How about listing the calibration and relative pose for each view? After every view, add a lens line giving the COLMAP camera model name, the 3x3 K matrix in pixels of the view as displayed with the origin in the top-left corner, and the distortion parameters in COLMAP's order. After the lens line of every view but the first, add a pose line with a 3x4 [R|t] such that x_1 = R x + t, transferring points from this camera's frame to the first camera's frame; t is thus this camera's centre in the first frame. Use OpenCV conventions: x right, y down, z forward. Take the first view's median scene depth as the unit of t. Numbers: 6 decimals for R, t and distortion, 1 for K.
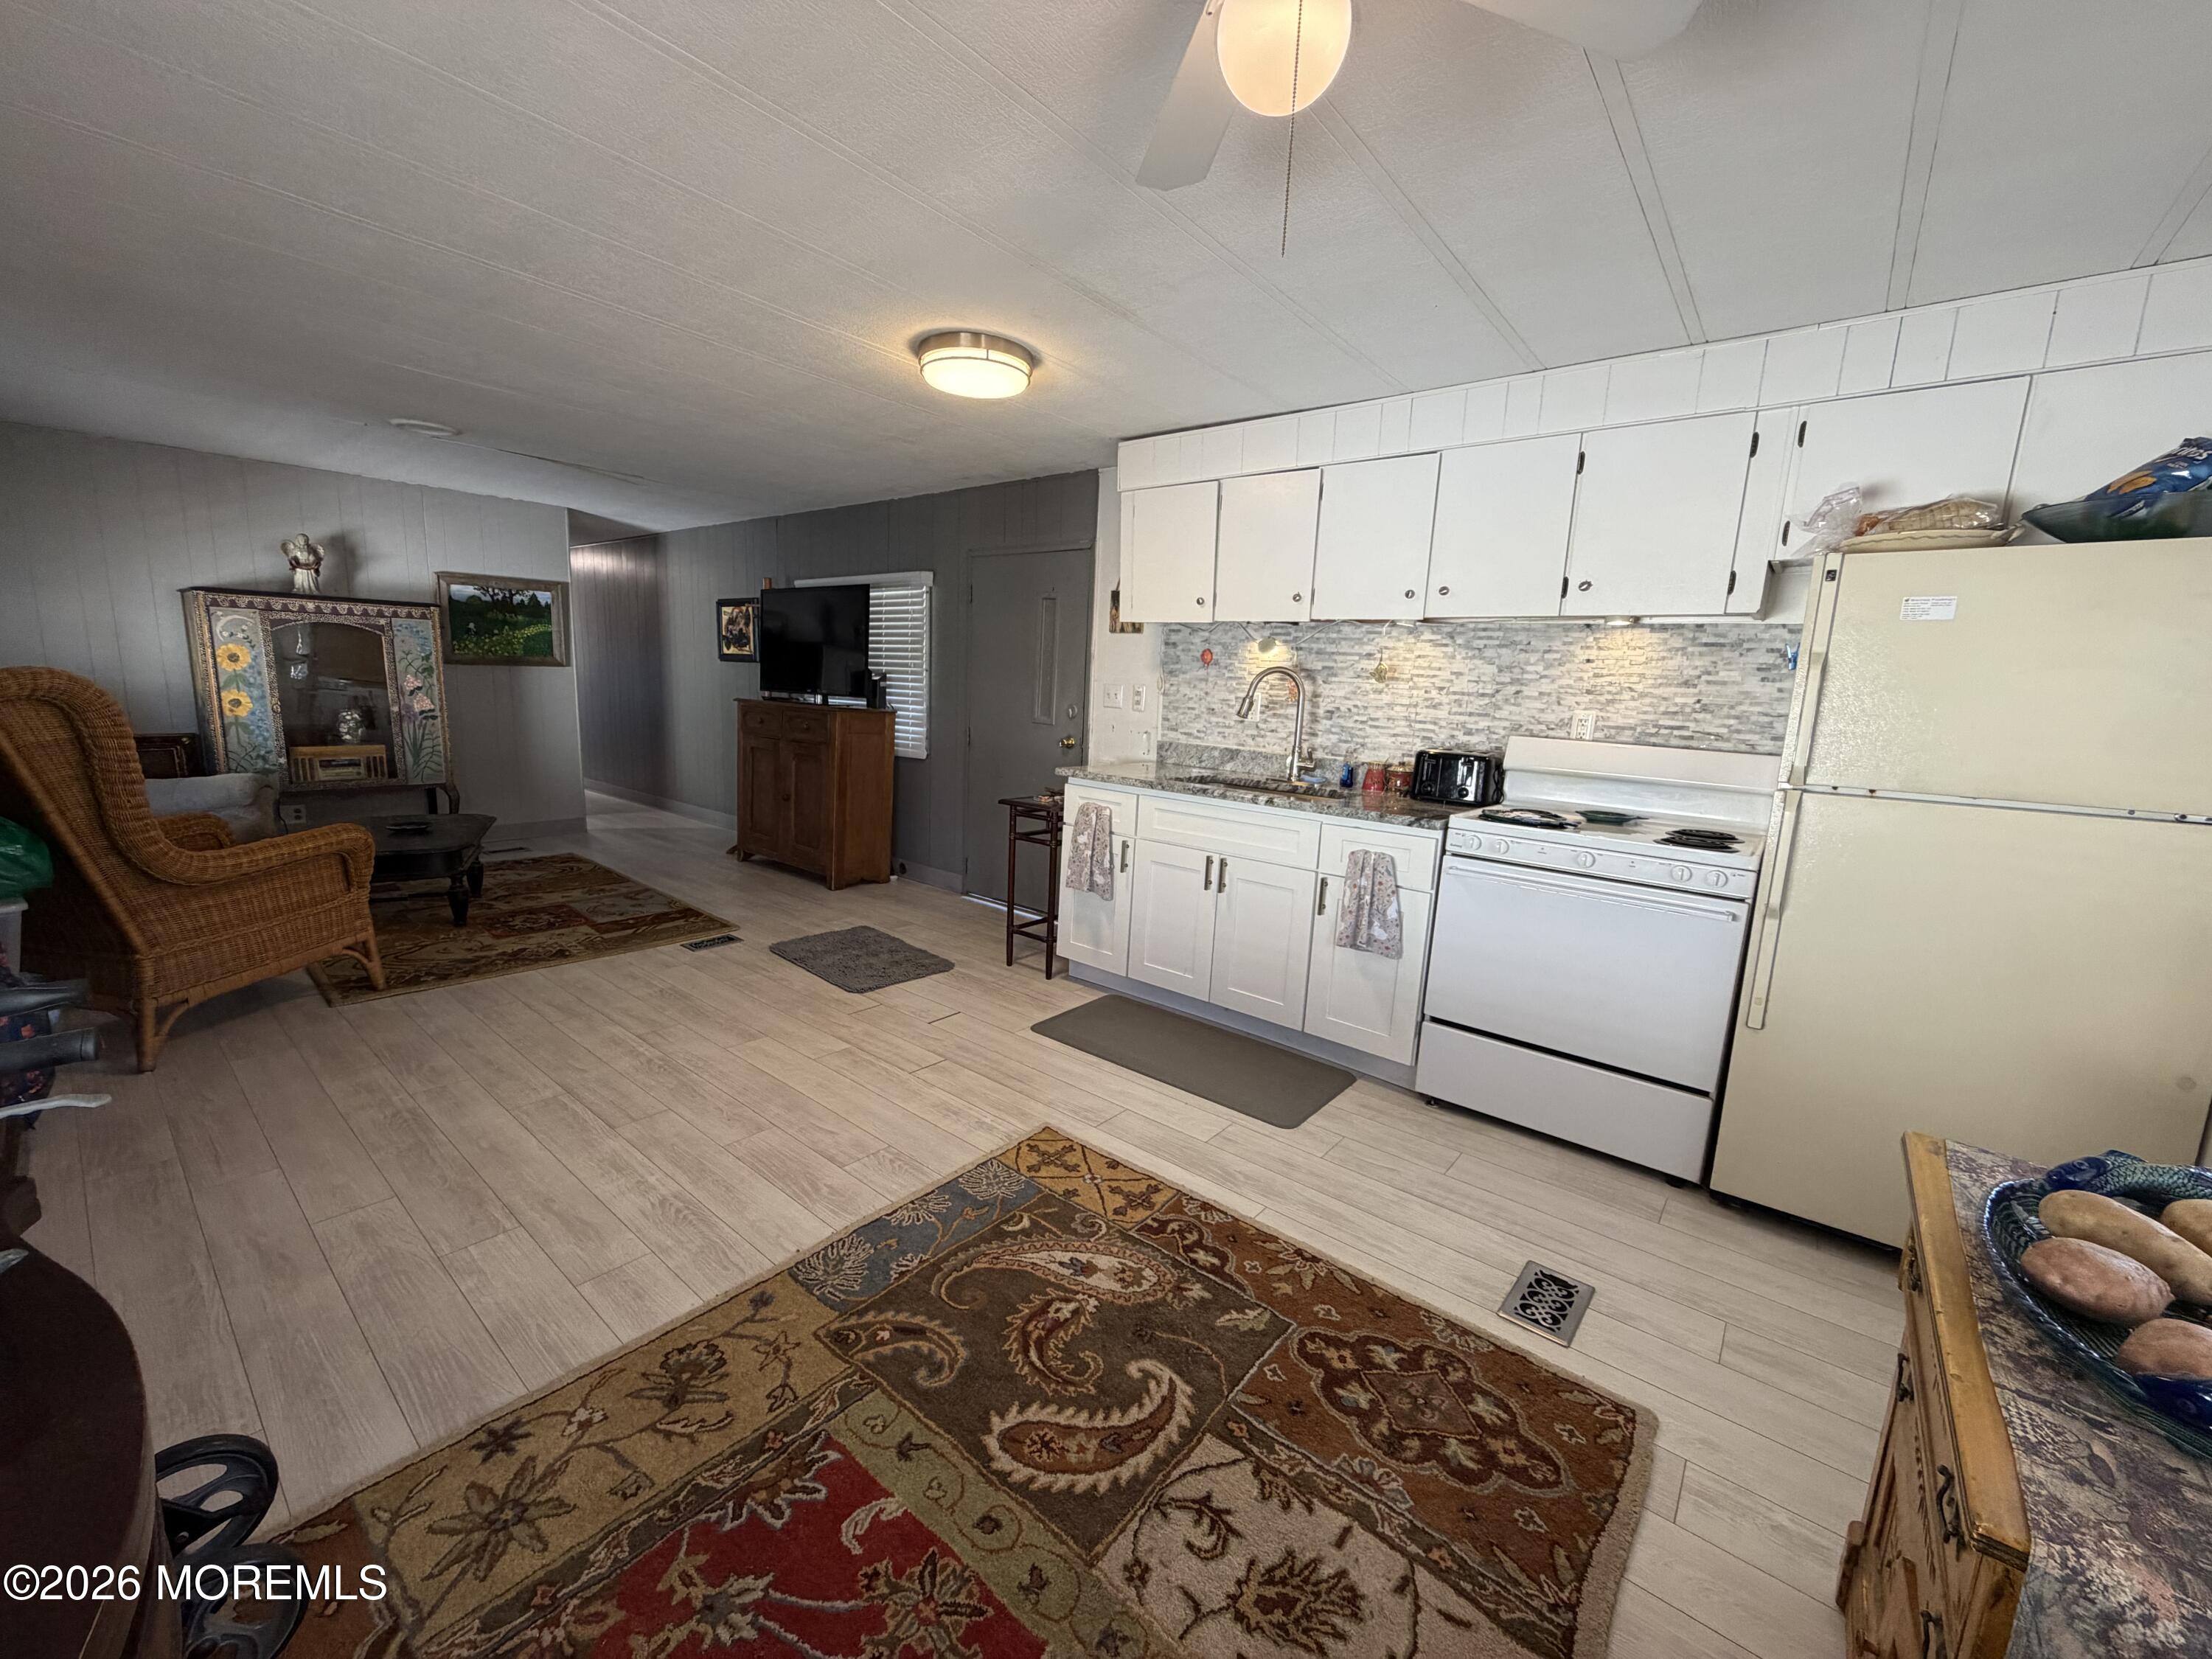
lens RADIAL K [[879.7, 0, 1094.8], [0, 879.7, 830.6], [0, 0, 1]] dist [-0.000804, -0.000396]
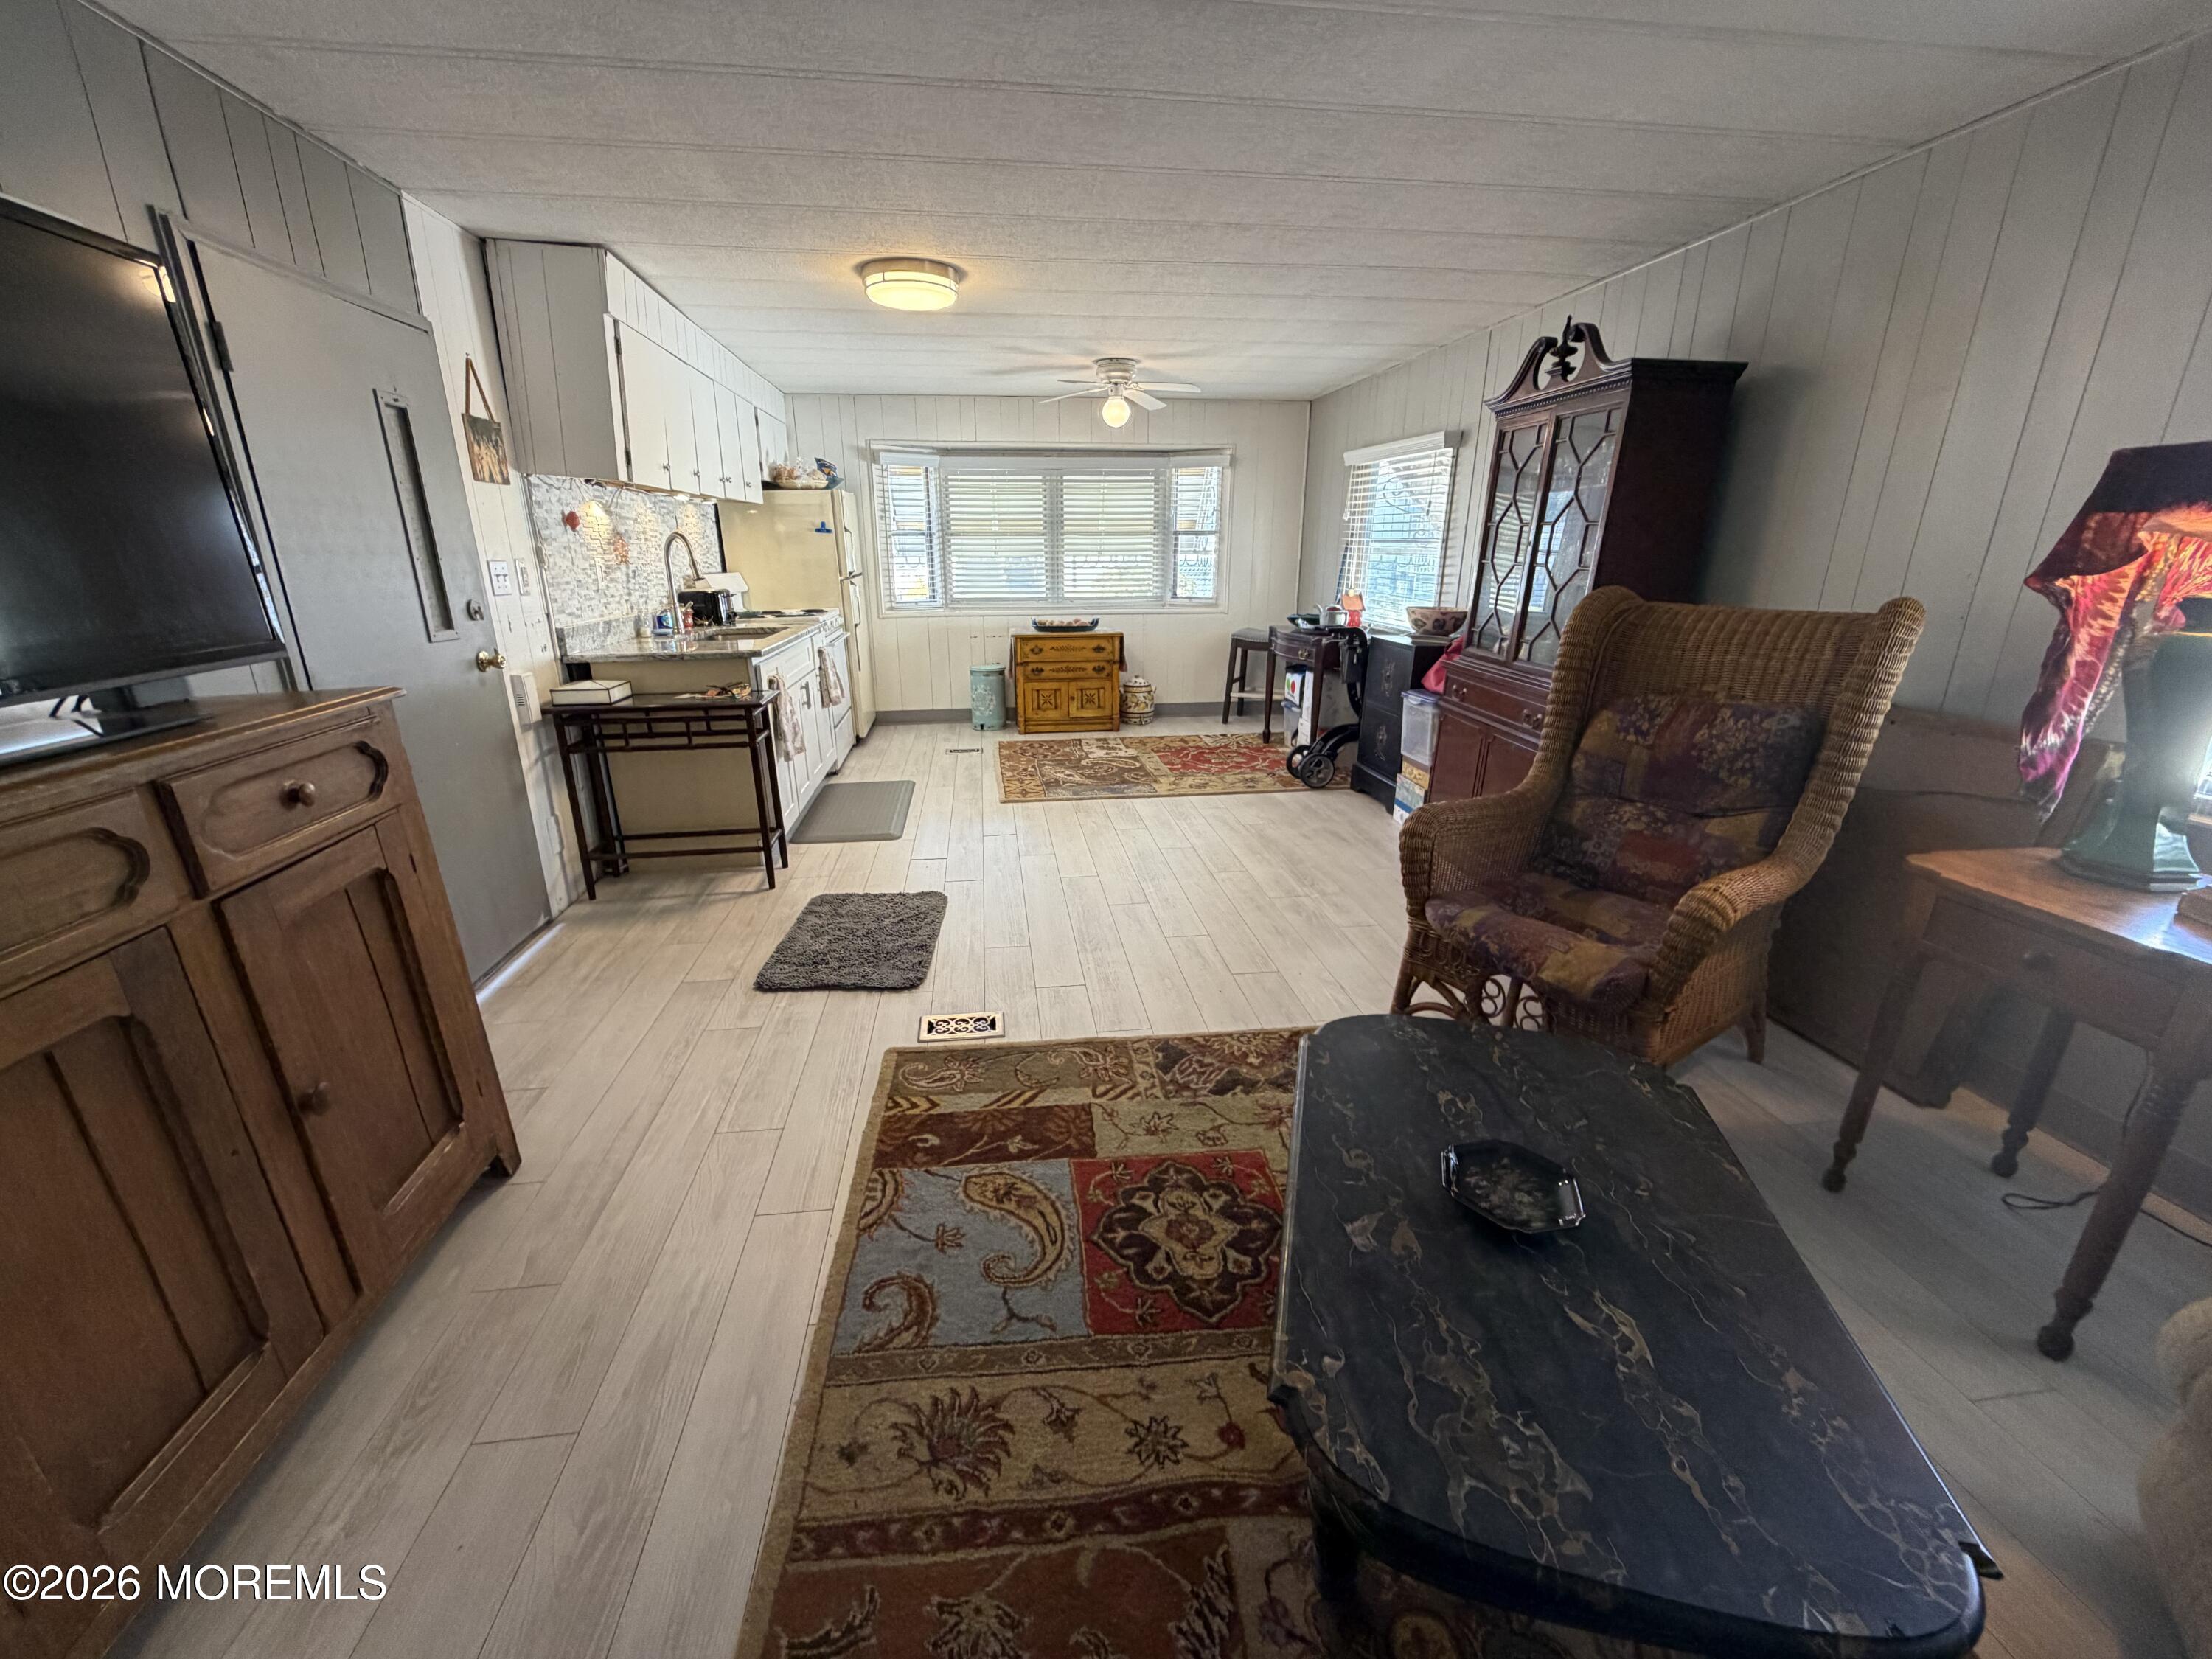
lens RADIAL K [[879.7, 0, 1094.8], [0, 879.7, 830.6], [0, 0, 1]] dist [-0.000804, -0.000396]
pose [[-0.729986, -0.252168, 0.635241, -1.191699], [0.086669, 0.887789, 0.452016, -0.367356], [-0.677944, 0.385021, -0.626219, 1.761656]]
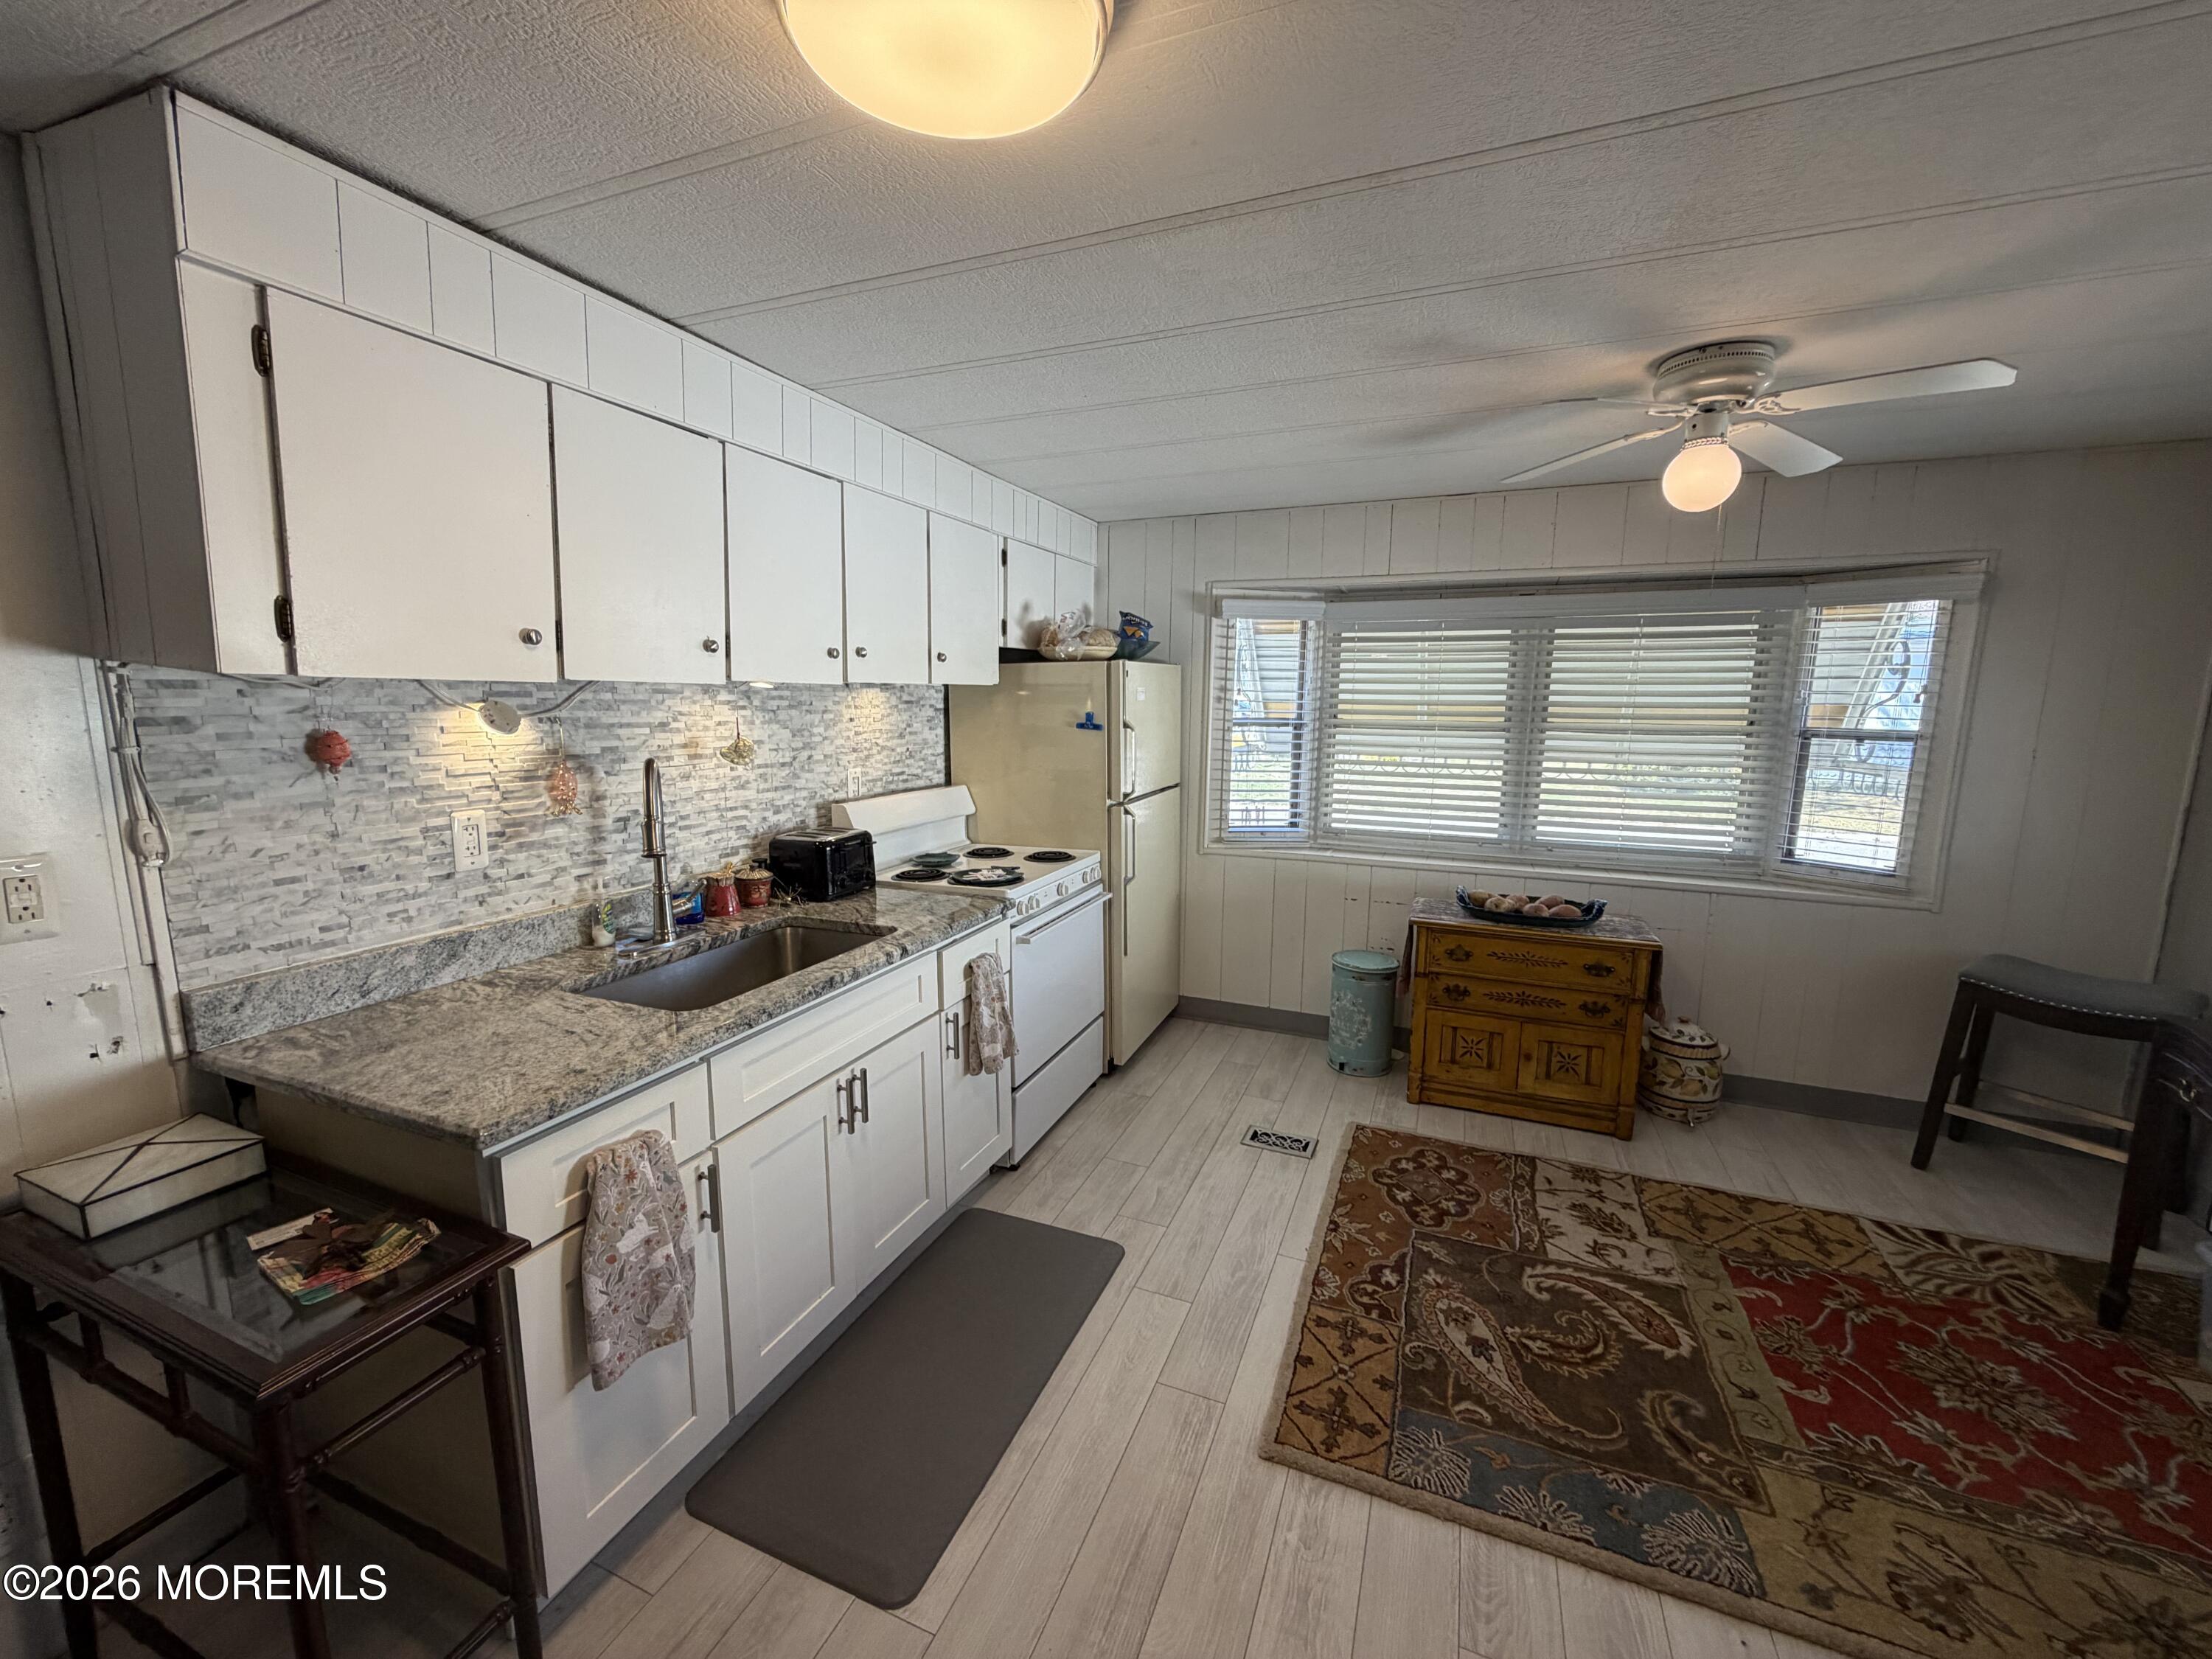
lens RADIAL K [[879.7, 0, 1094.8], [0, 879.7, 830.6], [0, 0, 1]] dist [-0.000804, -0.000396]
pose [[-0.290393, -0.194821, 0.936865, -0.495272], [0.141763, 0.959493, 0.243467, -0.282135], [-0.946348, 0.203514, -0.251012, 1.034301]]
